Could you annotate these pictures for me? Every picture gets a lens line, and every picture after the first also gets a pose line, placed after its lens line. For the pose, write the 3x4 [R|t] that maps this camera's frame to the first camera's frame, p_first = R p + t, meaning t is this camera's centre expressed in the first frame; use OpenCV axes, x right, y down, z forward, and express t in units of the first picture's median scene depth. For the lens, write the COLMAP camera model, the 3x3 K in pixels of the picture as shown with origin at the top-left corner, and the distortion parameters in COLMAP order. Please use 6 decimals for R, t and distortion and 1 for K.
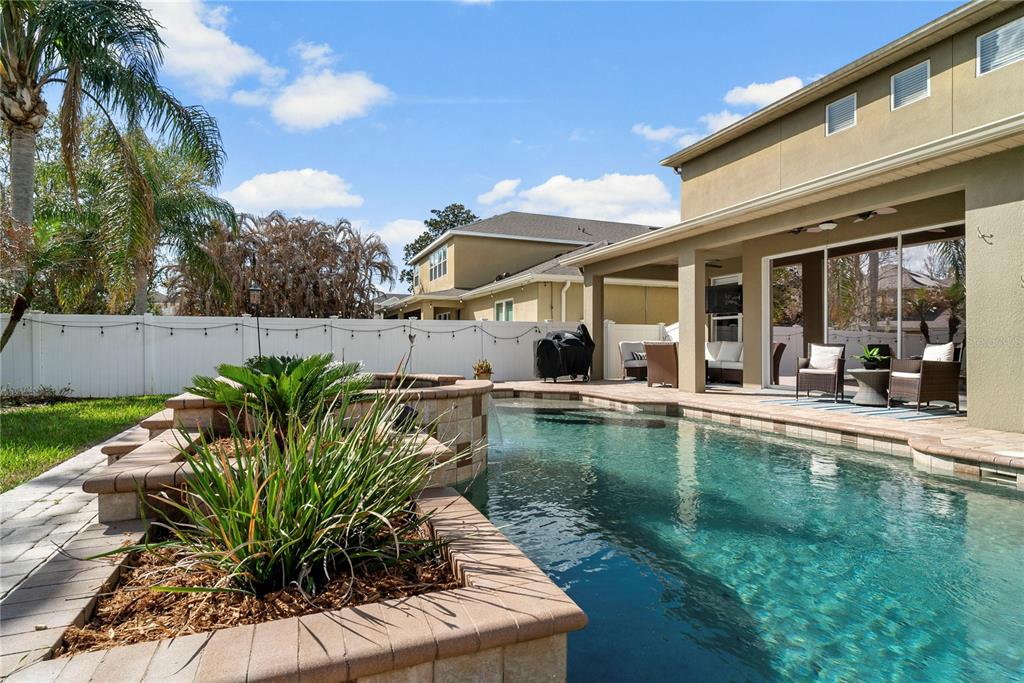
lens RADIAL K [[531.2, 0, 514.1], [0, 531.2, 341.5], [0, 0, 1]] dist [-0.009811, 0.001621]
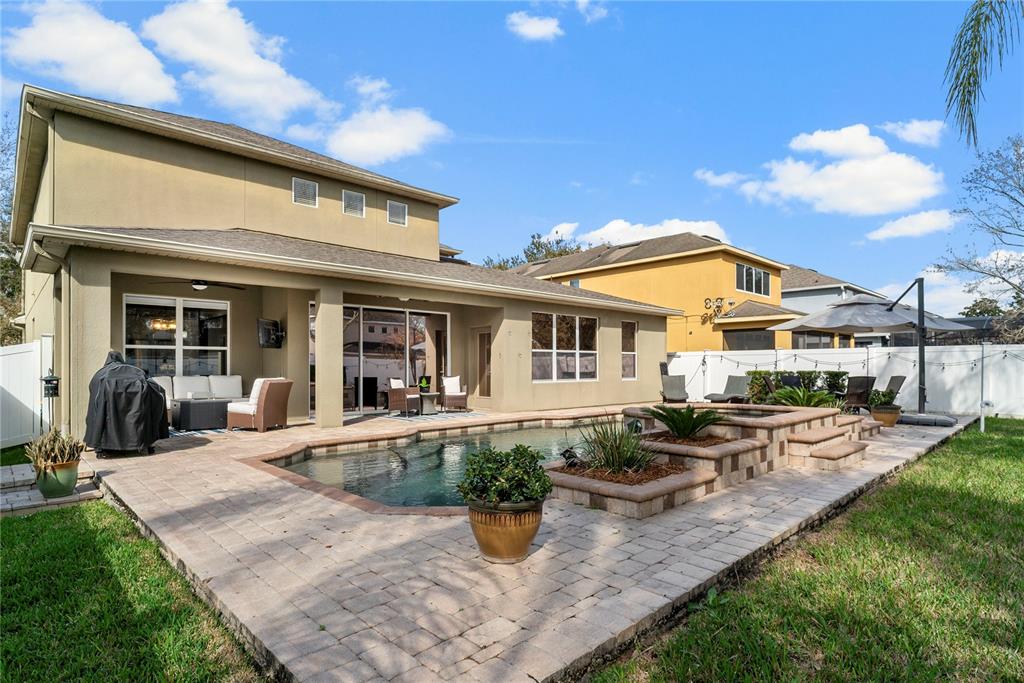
lens RADIAL K [[531.2, 0, 515.3], [0, 531.2, 361.5], [0, 0, 1]] dist [-0.009811, 0.001621]
pose [[-0.379555, 0.007090, 0.925142, -0.879269], [-0.005603, 0.999935, -0.009962, -0.027211], [-0.925152, -0.008965, -0.379491, 1.242564]]
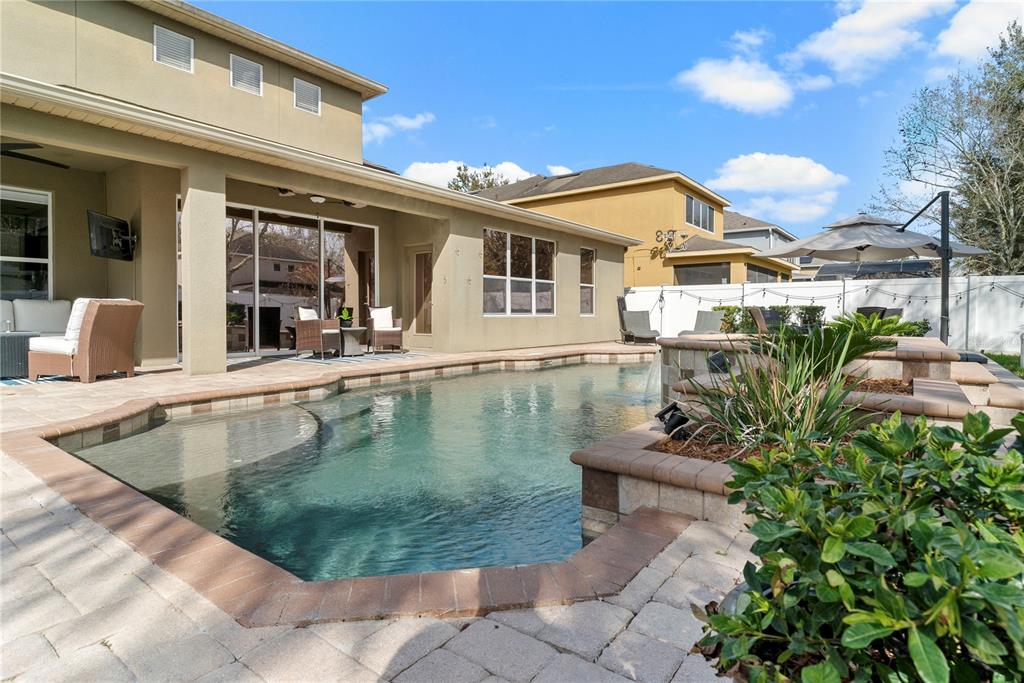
lens RADIAL K [[531.2, 0, 511.5], [0, 531.2, 318.5], [0, 0, 1]] dist [-0.009811, 0.001621]
pose [[-0.515116, -0.011888, 0.857038, -0.544882], [-0.008533, 0.999925, 0.008742, 0.016051], [-0.857078, -0.002810, -0.515179, 1.190514]]
